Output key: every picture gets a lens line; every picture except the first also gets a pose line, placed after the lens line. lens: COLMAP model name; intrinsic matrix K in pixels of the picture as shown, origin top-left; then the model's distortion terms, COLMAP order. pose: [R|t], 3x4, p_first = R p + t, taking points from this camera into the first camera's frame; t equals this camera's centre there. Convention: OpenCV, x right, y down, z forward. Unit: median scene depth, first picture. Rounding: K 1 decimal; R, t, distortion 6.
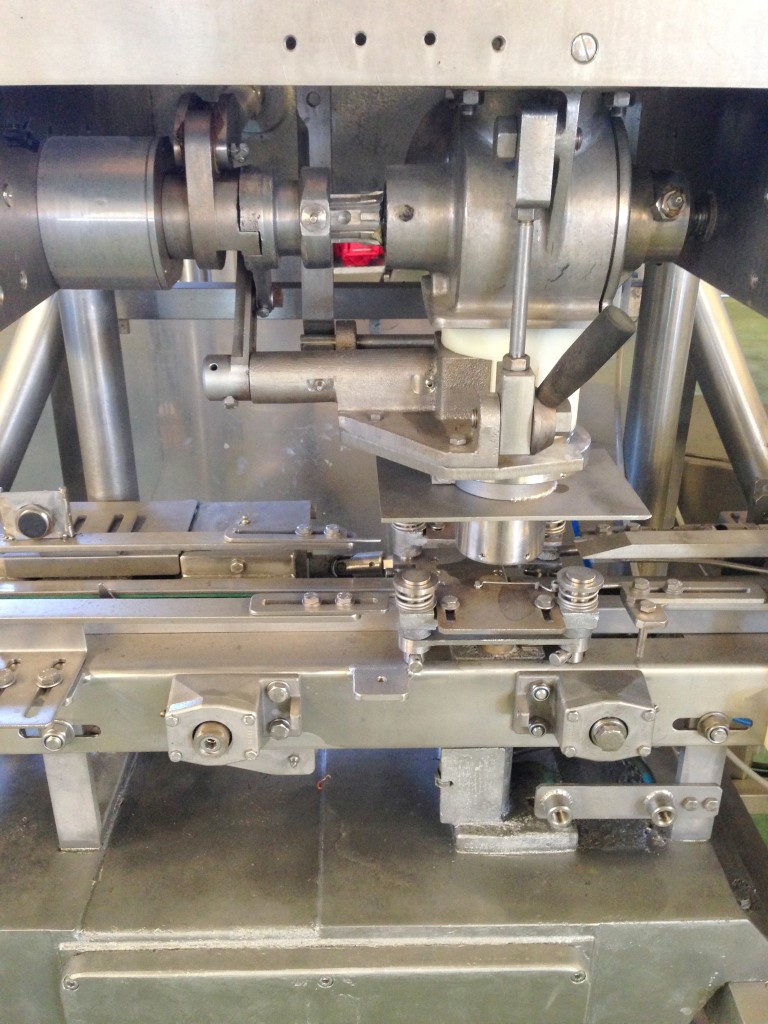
lens RADIAL K [[975.8, 0, 384.0], [0, 975.8, 512.0], [0, 0, 1]] dist [0.106544, -0.193423]
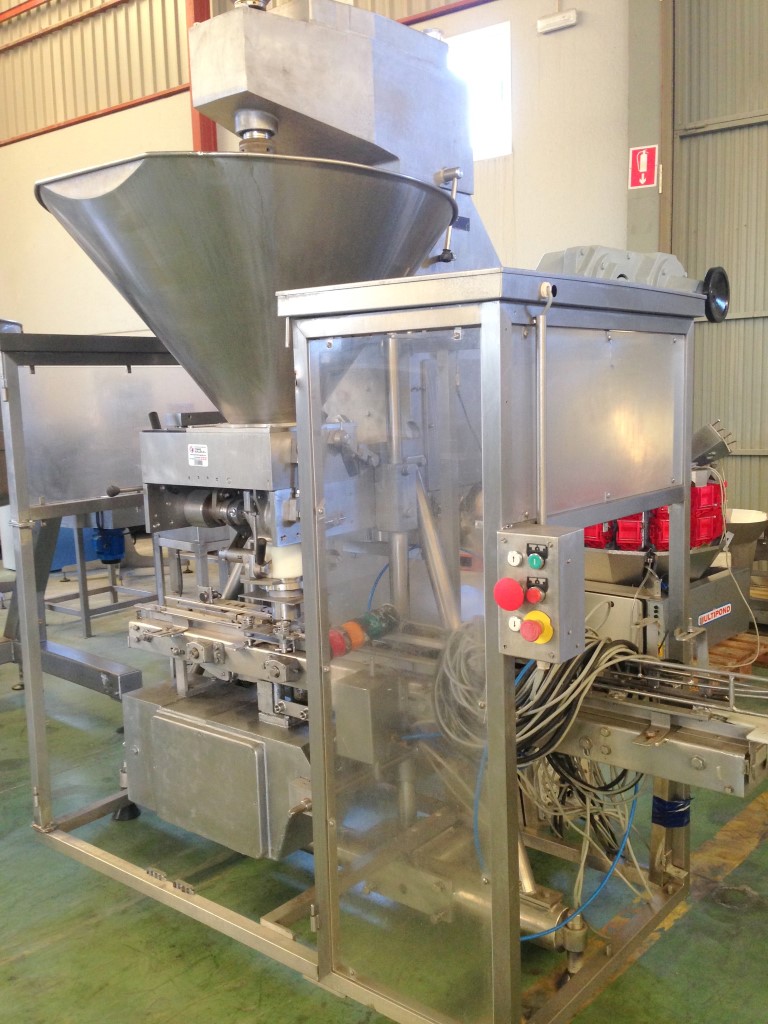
lens RADIAL K [[975.8, 0, 384.0], [0, 975.8, 512.0], [0, 0, 1]] dist [0.106544, -0.193423]
pose [[0.738792, 0.054740, -0.671707, 2.515408], [-0.244139, 0.950736, -0.191044, 0.245105], [0.628158, 0.305131, 0.715760, -1.165441]]
